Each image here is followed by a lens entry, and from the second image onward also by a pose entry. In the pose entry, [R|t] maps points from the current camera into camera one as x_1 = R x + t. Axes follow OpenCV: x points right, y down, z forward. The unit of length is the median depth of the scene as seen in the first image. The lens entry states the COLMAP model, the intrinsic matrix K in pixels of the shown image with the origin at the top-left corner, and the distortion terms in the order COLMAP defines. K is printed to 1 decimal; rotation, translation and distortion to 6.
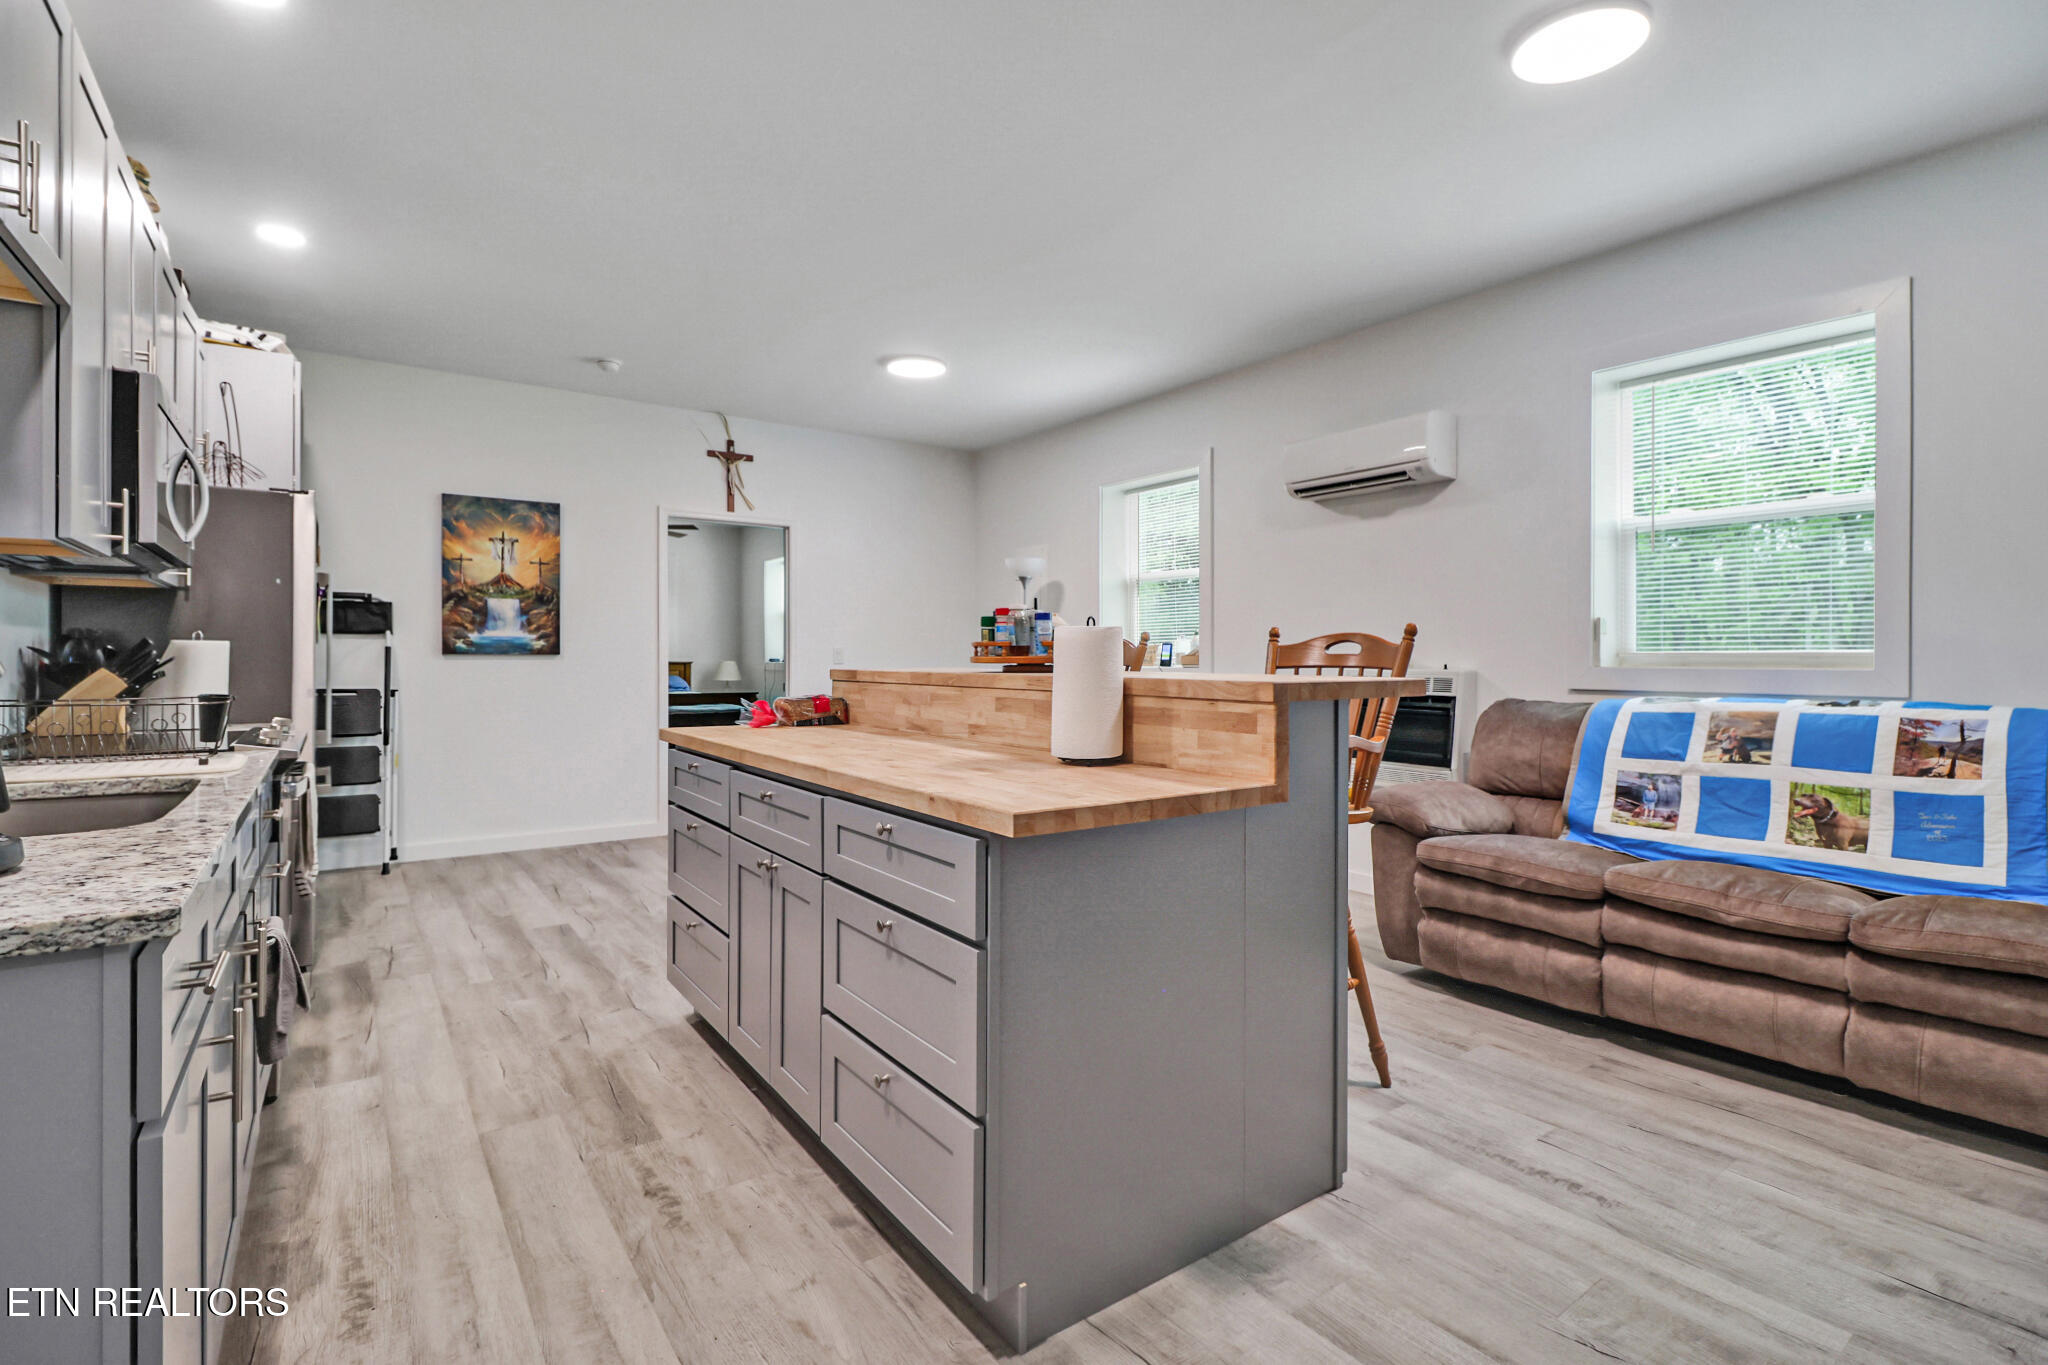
lens RADIAL K [[962.6, 0, 1034.8], [0, 962.6, 655.8], [0, 0, 1]] dist [0.004273, -0.012502]
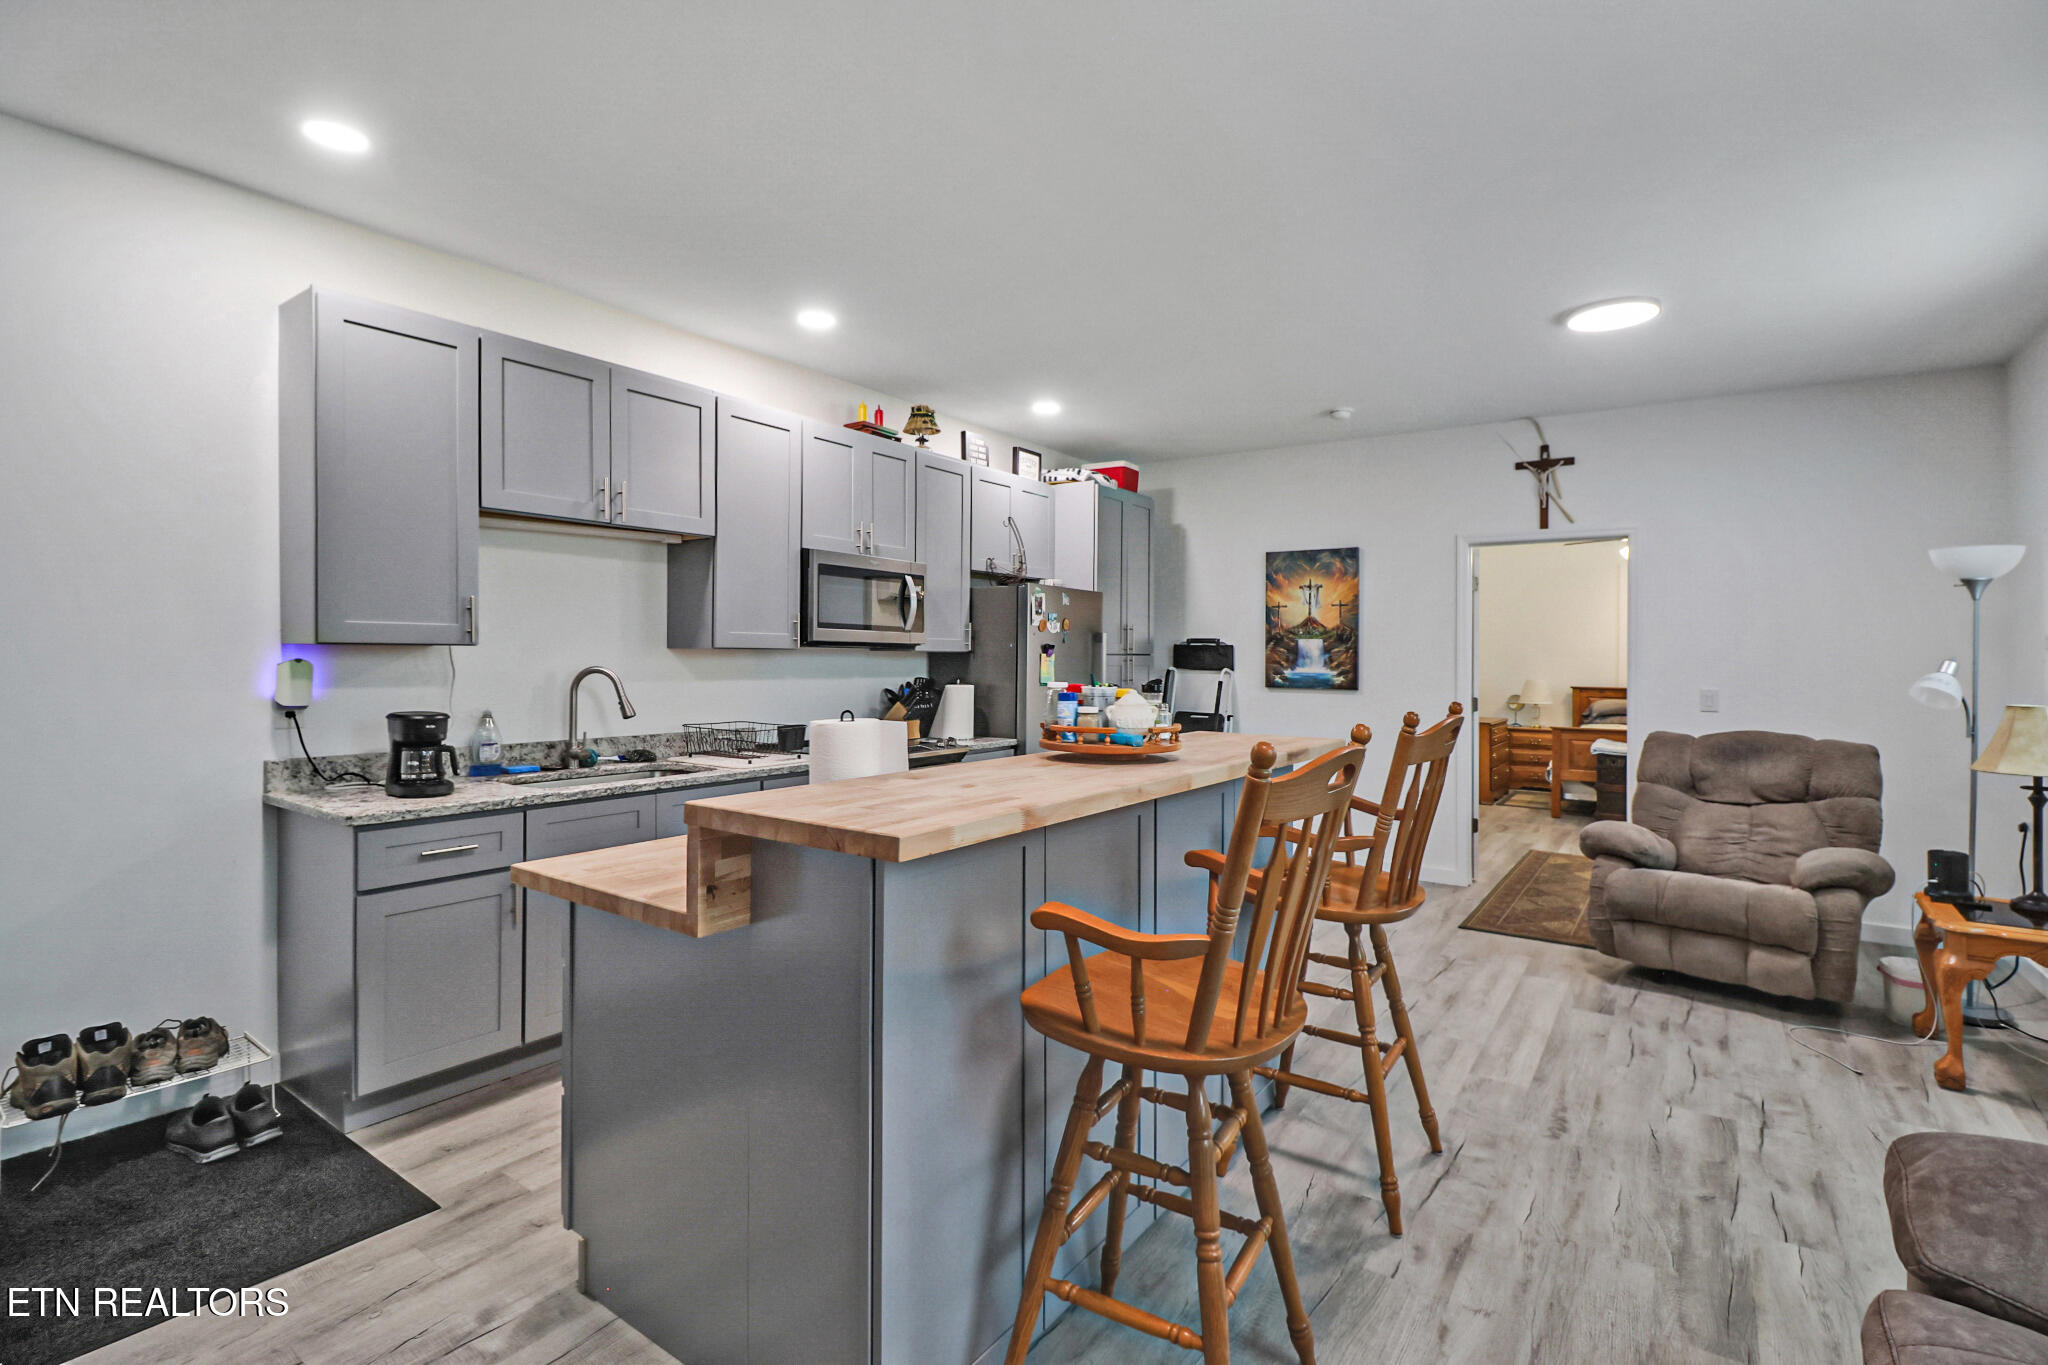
lens RADIAL K [[962.6, 0, 1034.8], [0, 962.6, 655.8], [0, 0, 1]] dist [0.004273, -0.012502]
pose [[0.308741, 0.003993, -0.951138, 0.415113], [-0.007186, 0.999972, 0.001866, -0.039664], [0.951119, 0.006259, 0.308761, 0.349420]]
